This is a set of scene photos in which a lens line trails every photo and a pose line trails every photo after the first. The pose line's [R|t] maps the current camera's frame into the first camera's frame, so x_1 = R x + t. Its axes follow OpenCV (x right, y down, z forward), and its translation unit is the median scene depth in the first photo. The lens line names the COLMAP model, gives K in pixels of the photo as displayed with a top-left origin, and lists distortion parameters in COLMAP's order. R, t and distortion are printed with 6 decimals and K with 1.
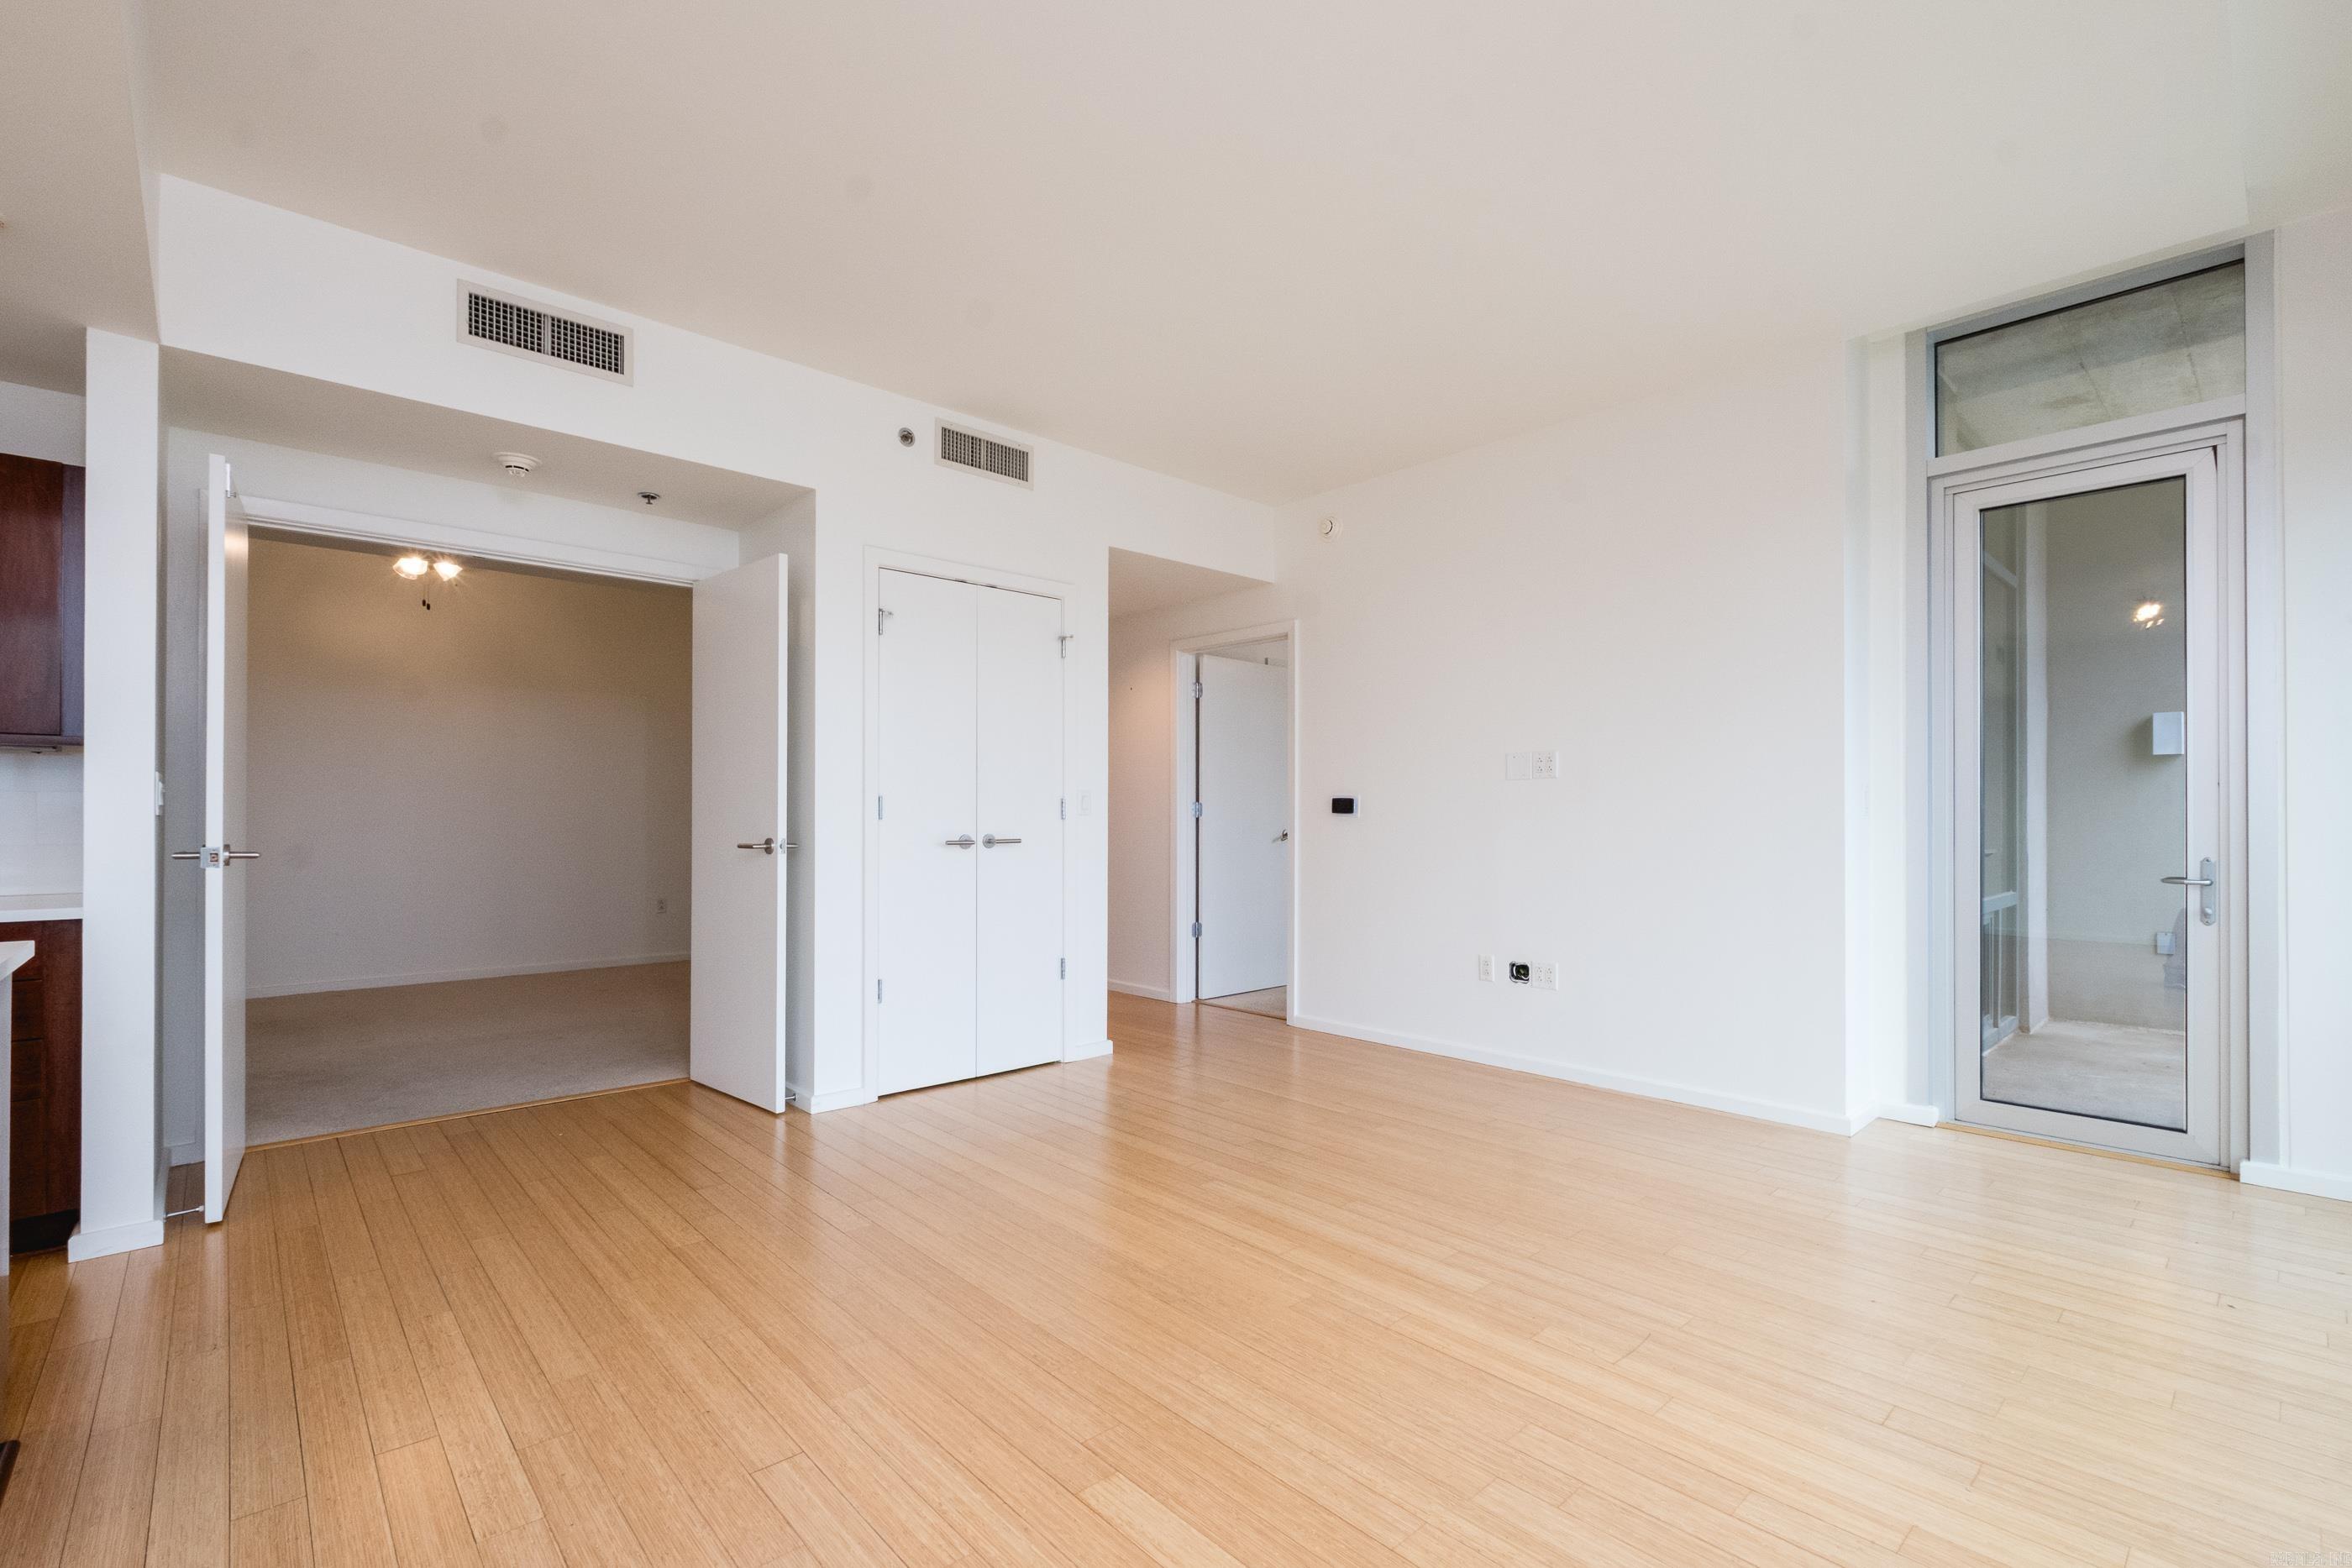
lens RADIAL K [[1023.8, 0, 1172.2], [0, 1023.8, 820.4], [0, 0, 1]] dist [0.002615, -0.003557]
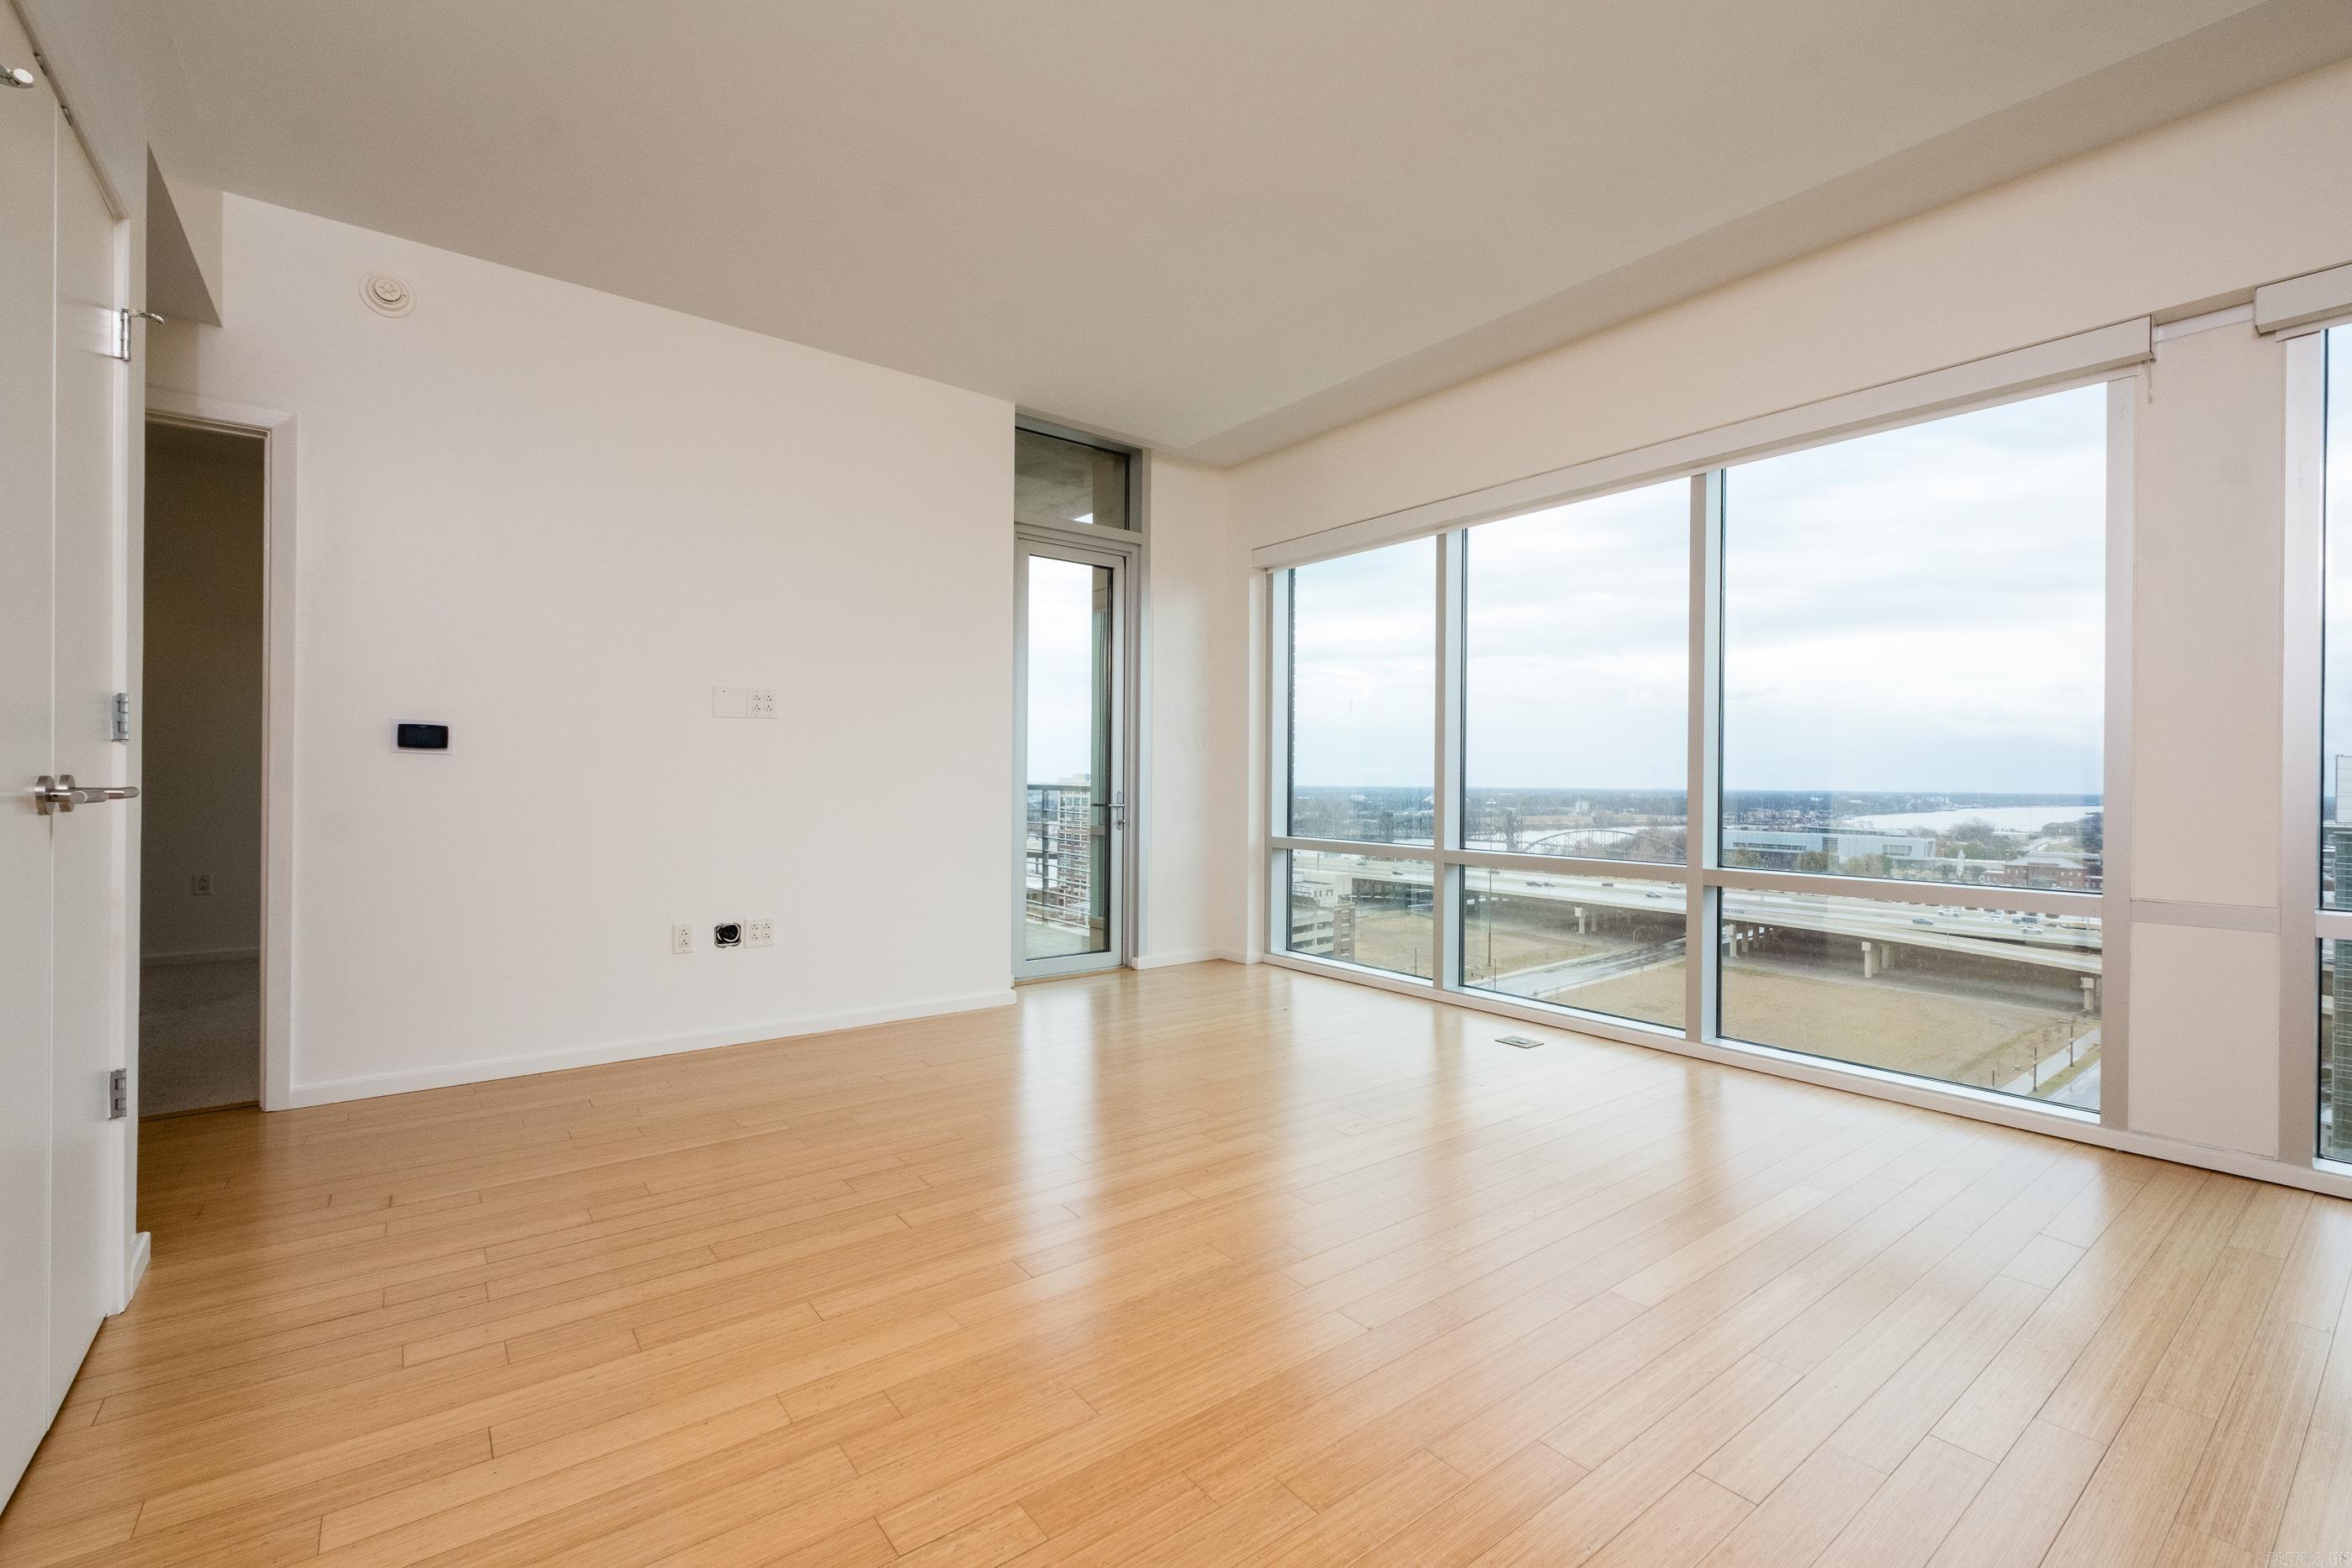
lens RADIAL K [[1023.8, 0, 1198.2], [0, 1023.8, 781.4], [0, 0, 1]] dist [0.002615, -0.003557]
pose [[0.053877, -0.001815, 0.998546, -0.607700], [-0.007274, 0.999971, 0.002210, 0.013273], [-0.998521, -0.007383, 0.053862, 0.649674]]
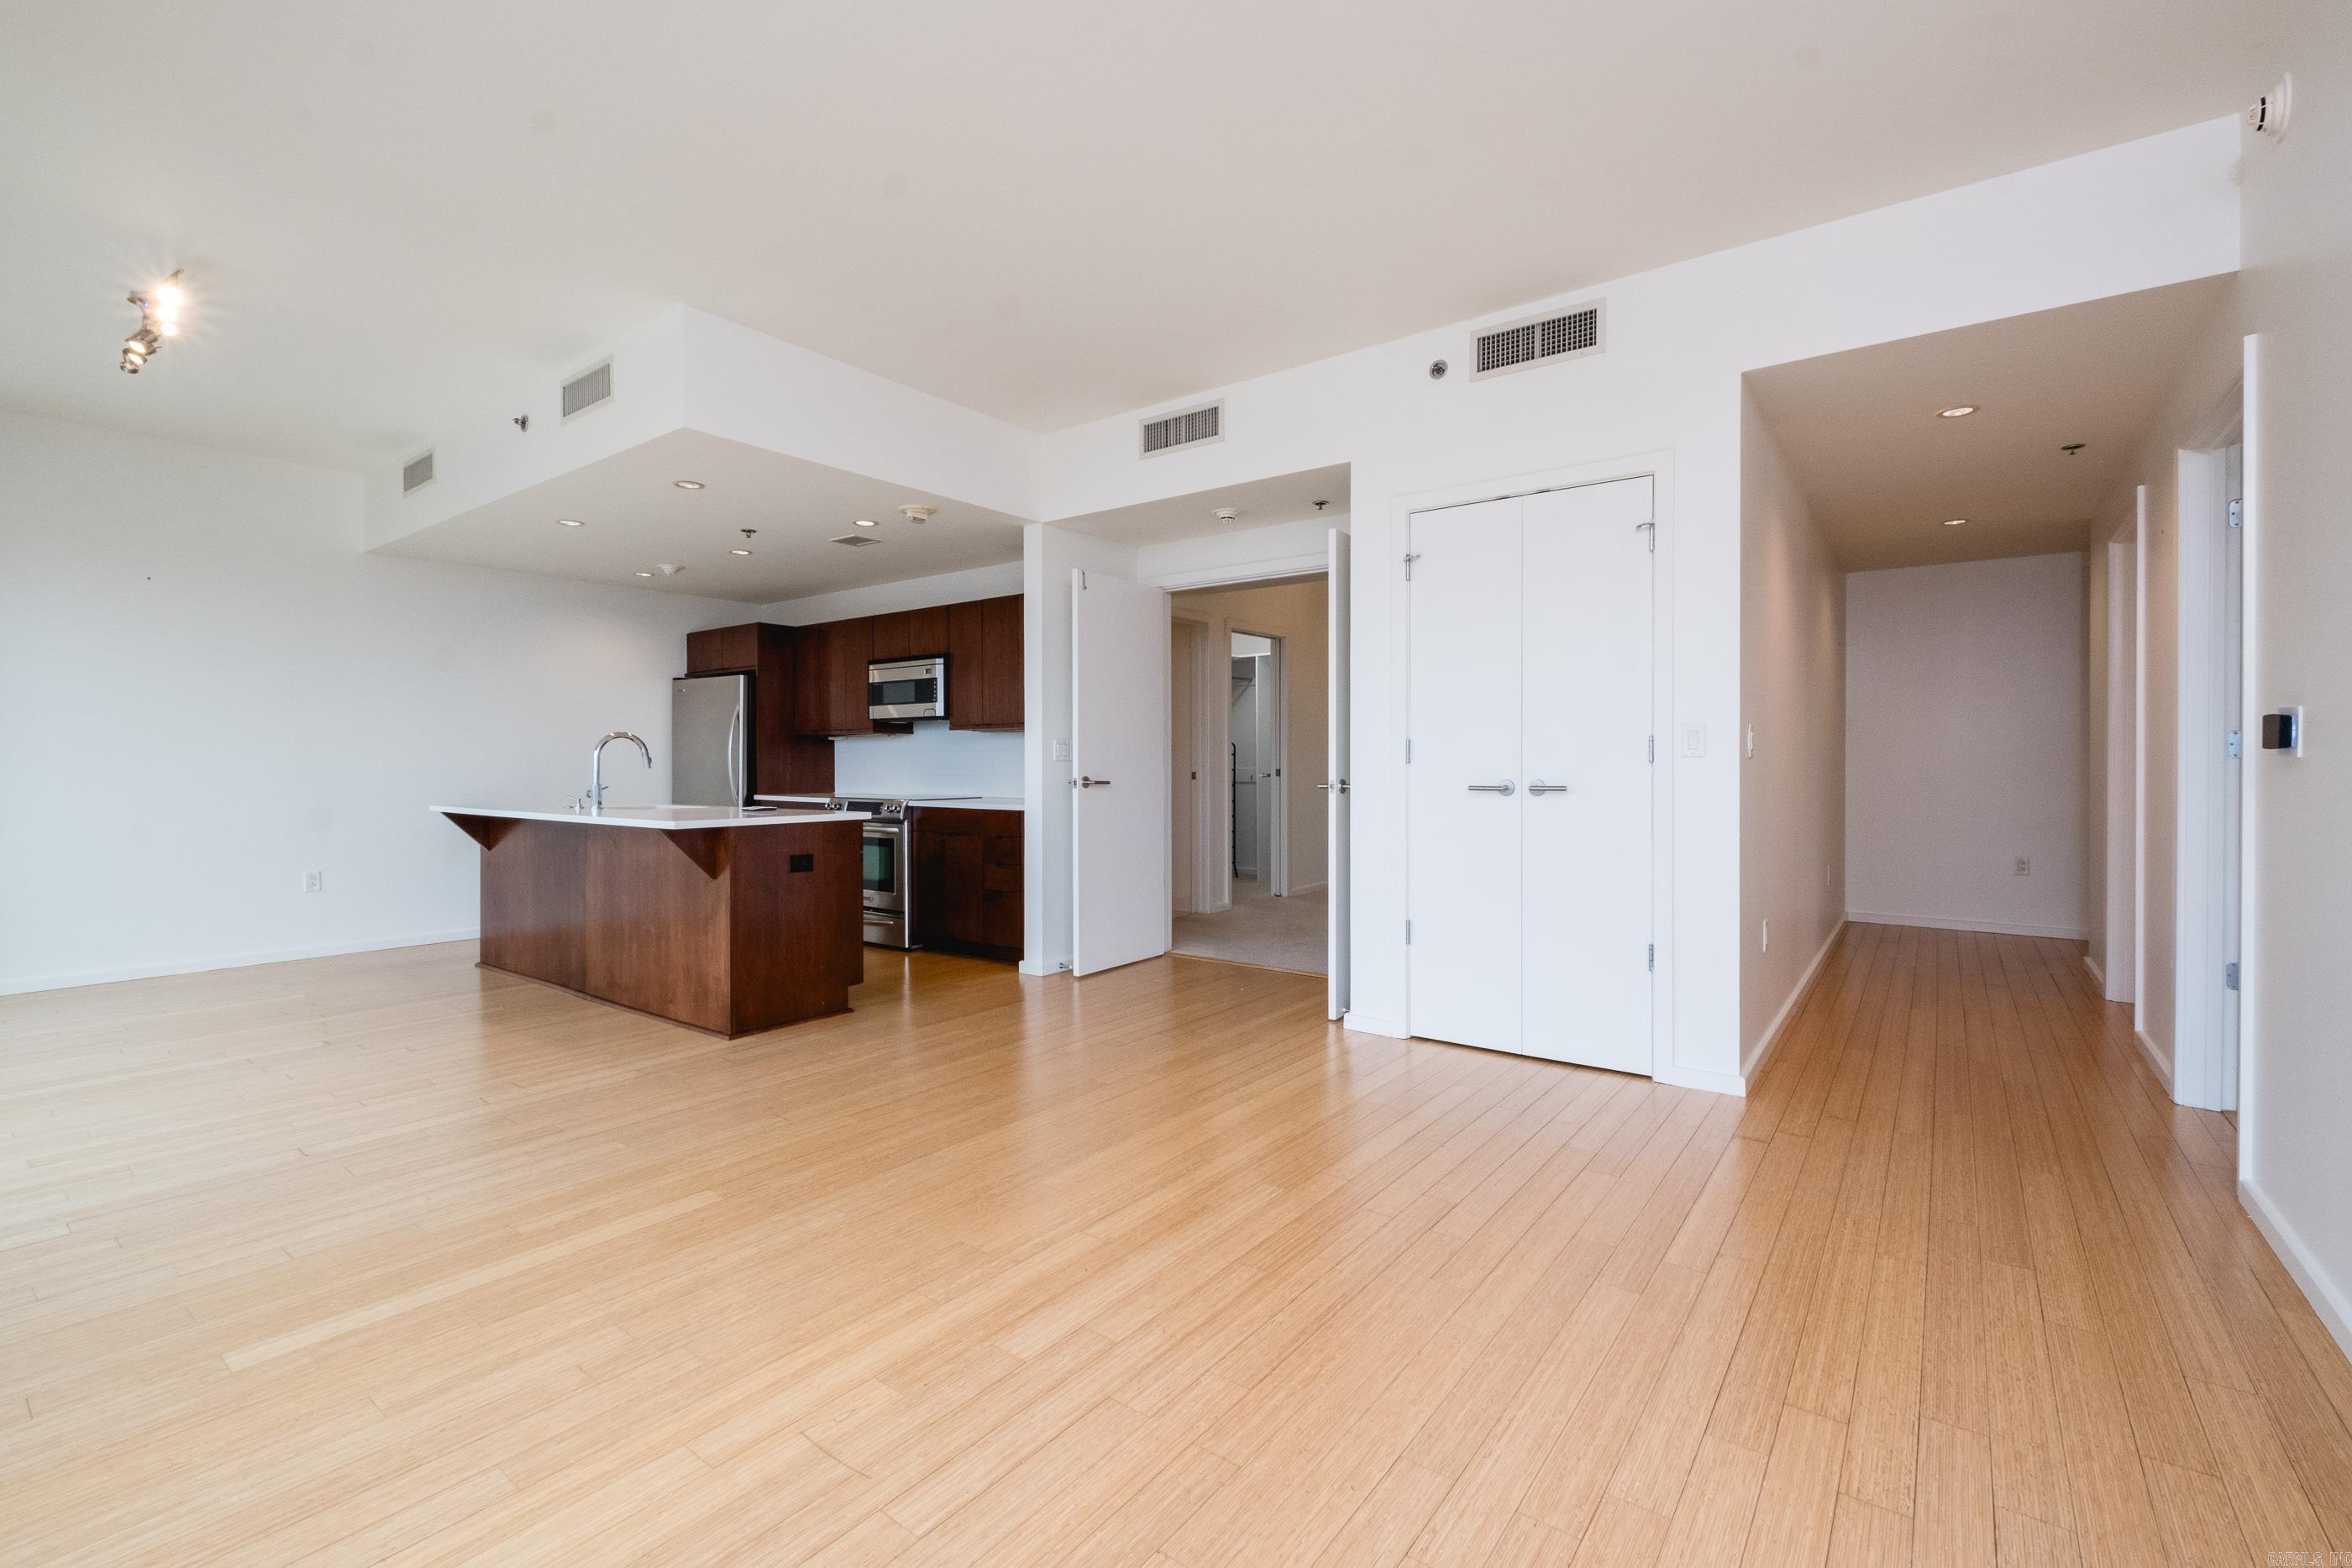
lens RADIAL K [[1023.8, 0, 1177.0], [0, 1023.8, 761.5], [0, 0, 1]] dist [0.002615, -0.003557]
pose [[0.184977, -0.003129, -0.982738, 0.700261], [-0.001041, 0.999994, -0.003380, 0.001222], [0.982742, 0.001648, 0.184973, 0.621909]]
